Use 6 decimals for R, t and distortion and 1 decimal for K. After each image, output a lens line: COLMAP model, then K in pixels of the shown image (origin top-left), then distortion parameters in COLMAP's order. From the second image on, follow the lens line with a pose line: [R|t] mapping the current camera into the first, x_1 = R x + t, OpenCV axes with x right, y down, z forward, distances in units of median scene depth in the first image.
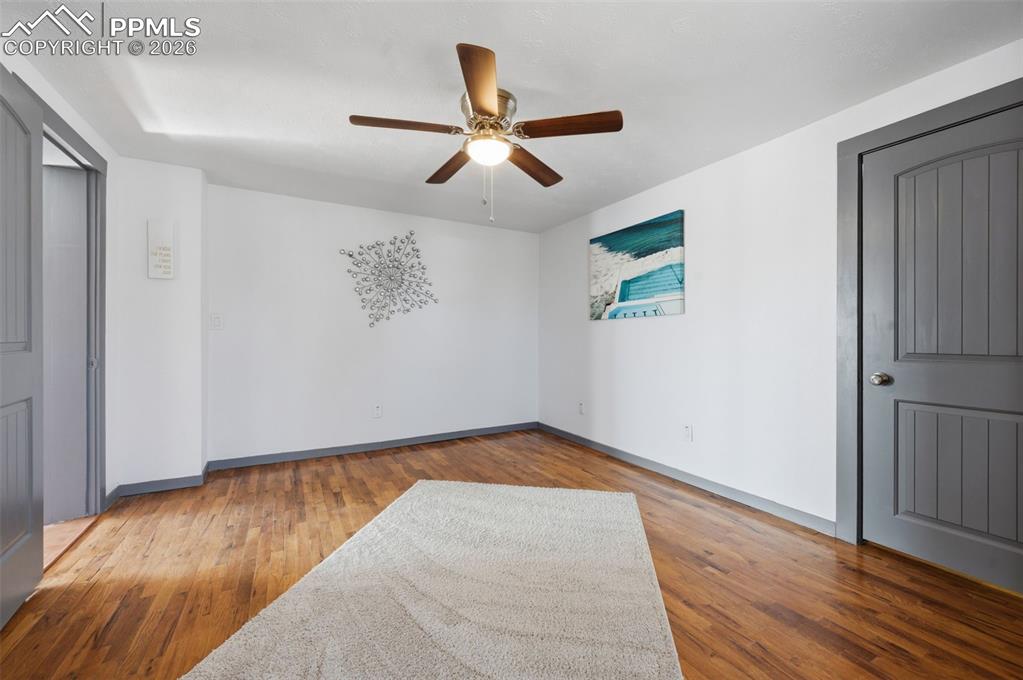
lens RADIAL K [[416.7, 0, 510.6], [0, 416.7, 332.9], [0, 0, 1]] dist [-0.000709, -0.000071]
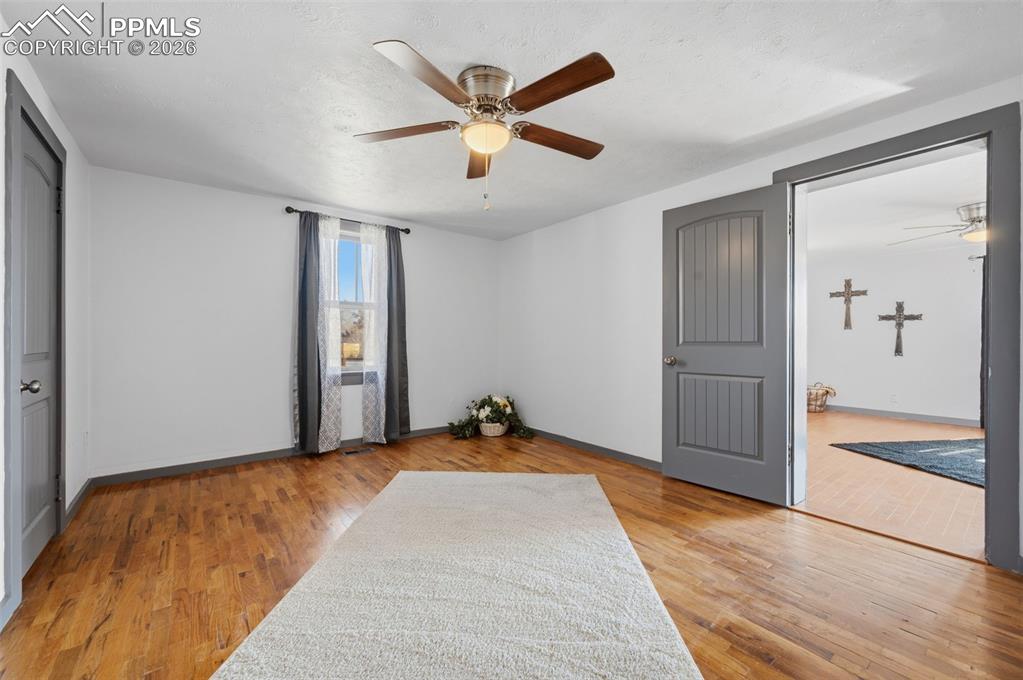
lens RADIAL K [[410.7, 0, 511.5], [0, 410.7, 340.0], [0, 0, 1]] dist [-0.000887, -0.000061]
pose [[-0.985365, -0.000553, -0.170456, 0.030331], [0.000741, 0.999971, -0.007523, 0.013383], [0.170456, -0.007539, -0.985337, 1.257073]]
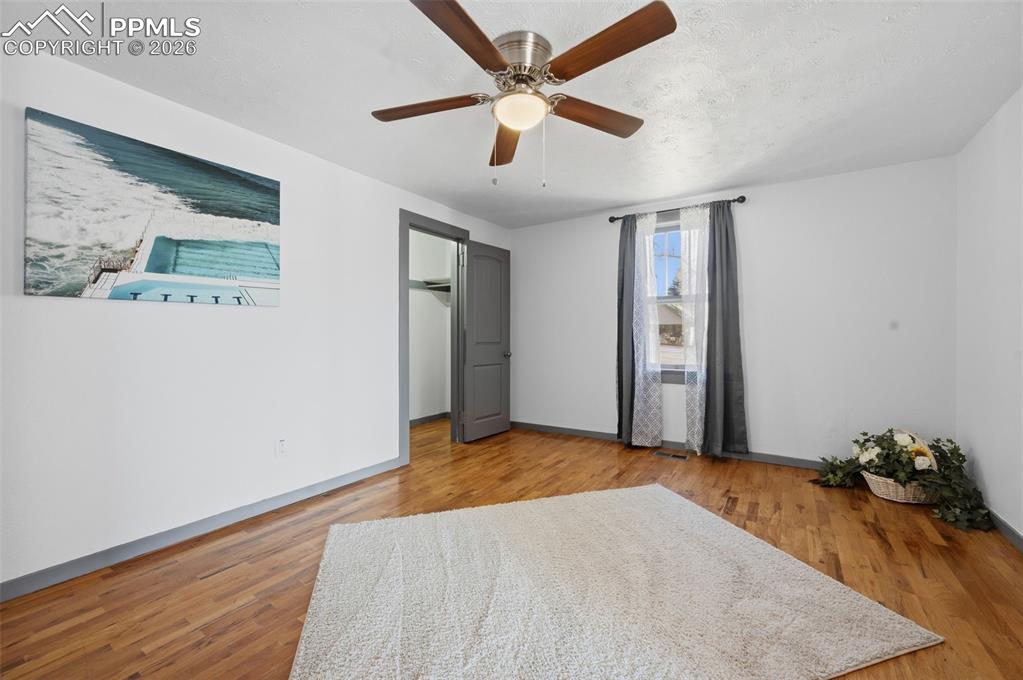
lens RADIAL K [[416.7, 0, 510.6], [0, 416.7, 332.9], [0, 0, 1]] dist [-0.000709, -0.000071]
pose [[-0.477643, 0.007885, 0.878519, -0.512429], [-0.006490, 0.999901, -0.012503, 0.012902], [-0.878530, -0.011674, -0.477544, 0.934351]]
